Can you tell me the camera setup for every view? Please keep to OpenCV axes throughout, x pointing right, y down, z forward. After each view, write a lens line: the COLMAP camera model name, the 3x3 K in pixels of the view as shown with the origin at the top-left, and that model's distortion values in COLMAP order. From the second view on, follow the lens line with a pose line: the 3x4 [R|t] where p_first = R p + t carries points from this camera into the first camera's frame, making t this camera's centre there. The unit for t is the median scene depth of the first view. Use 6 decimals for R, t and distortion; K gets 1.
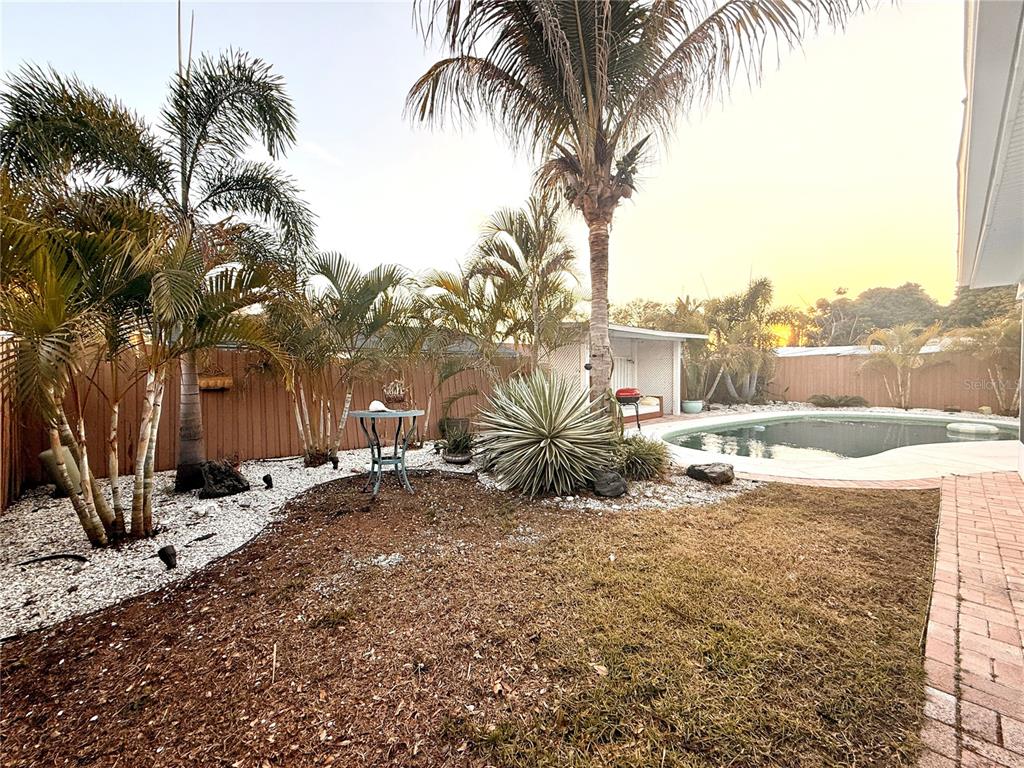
lens RADIAL K [[406.7, 0, 507.1], [0, 406.7, 383.4], [0, 0, 1]] dist [0.003254, -0.000402]
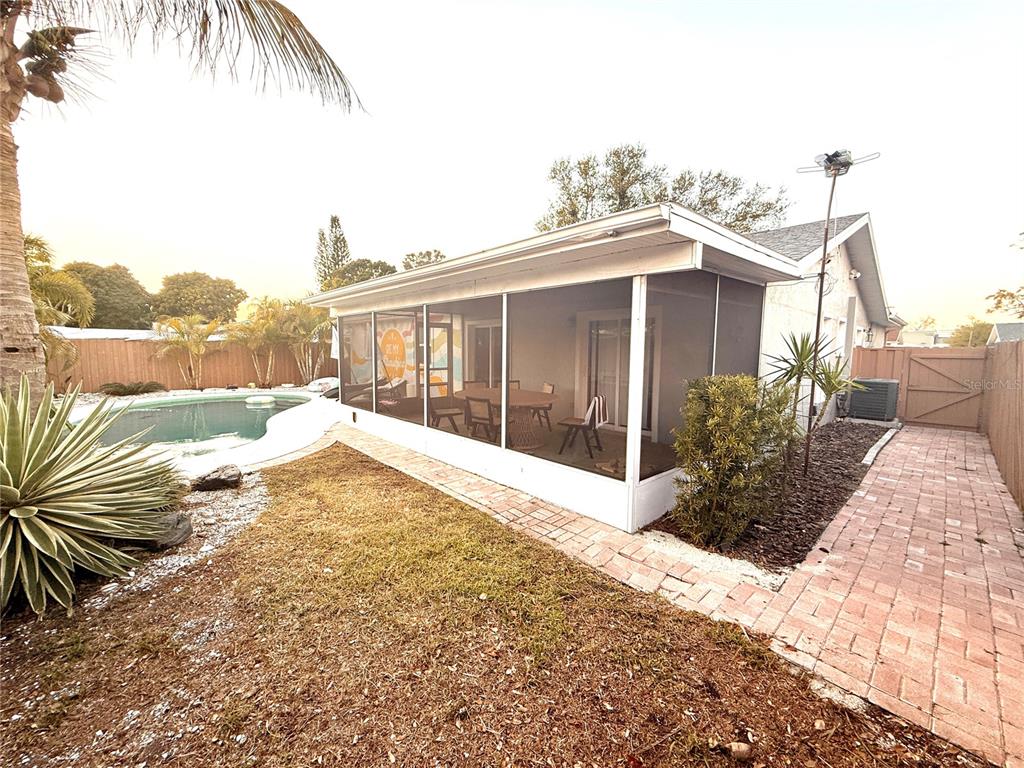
lens RADIAL K [[406.7, 0, 511.4], [0, 406.7, 384.5], [0, 0, 1]] dist [0.003254, -0.000402]
pose [[-0.004927, -0.076719, 0.997041, -0.164867], [0.023083, 0.996778, 0.076813, -0.020458], [-0.999721, 0.023393, -0.003140, 0.130783]]
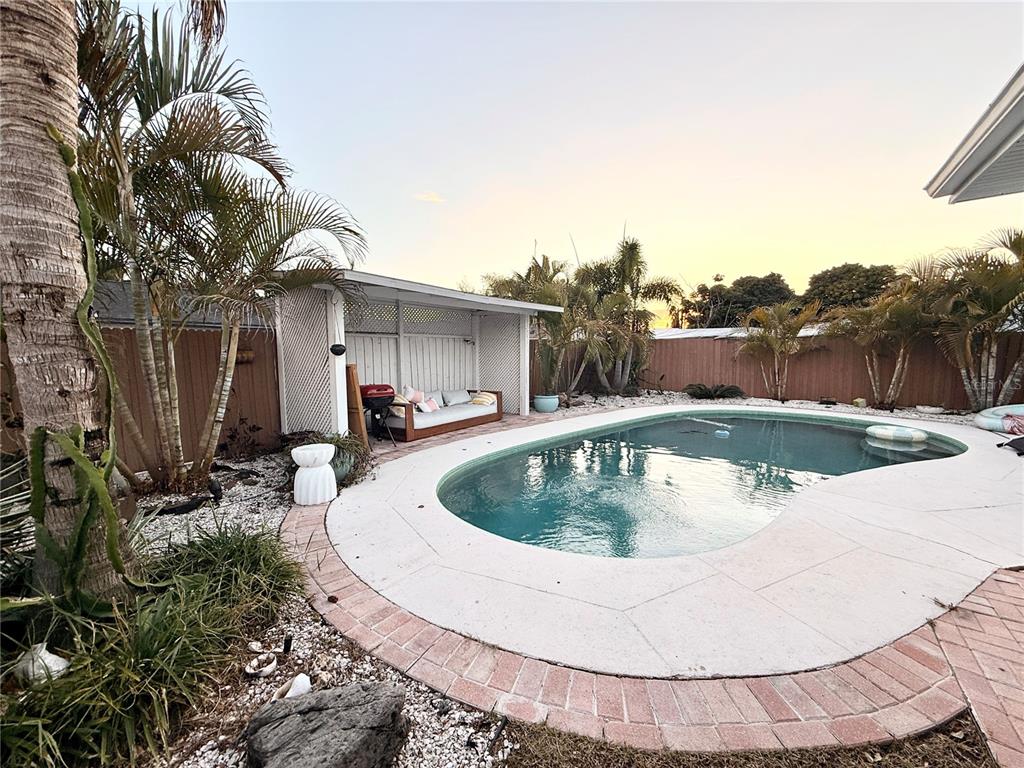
lens RADIAL K [[406.7, 0, 507.2], [0, 406.7, 383.0], [0, 0, 1]] dist [0.003254, -0.000402]
pose [[0.977296, -0.009087, 0.211683, 0.227617], [-0.000782, 0.998919, 0.046488, -0.015349], [-0.211877, -0.045598, 0.976232, 0.284337]]
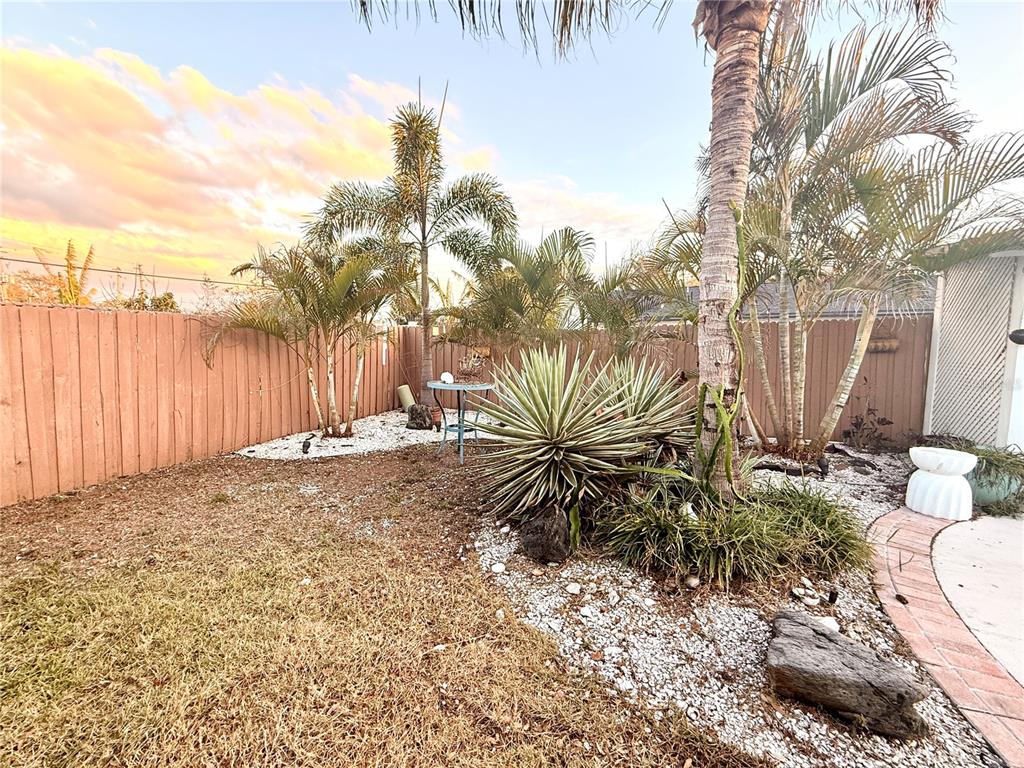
lens RADIAL K [[406.7, 0, 502.1], [0, 406.7, 386.3], [0, 0, 1]] dist [0.003254, -0.000402]
pose [[0.395899, 0.107153, -0.912021, 0.268995], [-0.030103, 0.994149, 0.103734, -0.013210], [0.917800, -0.013613, 0.396809, 0.251663]]
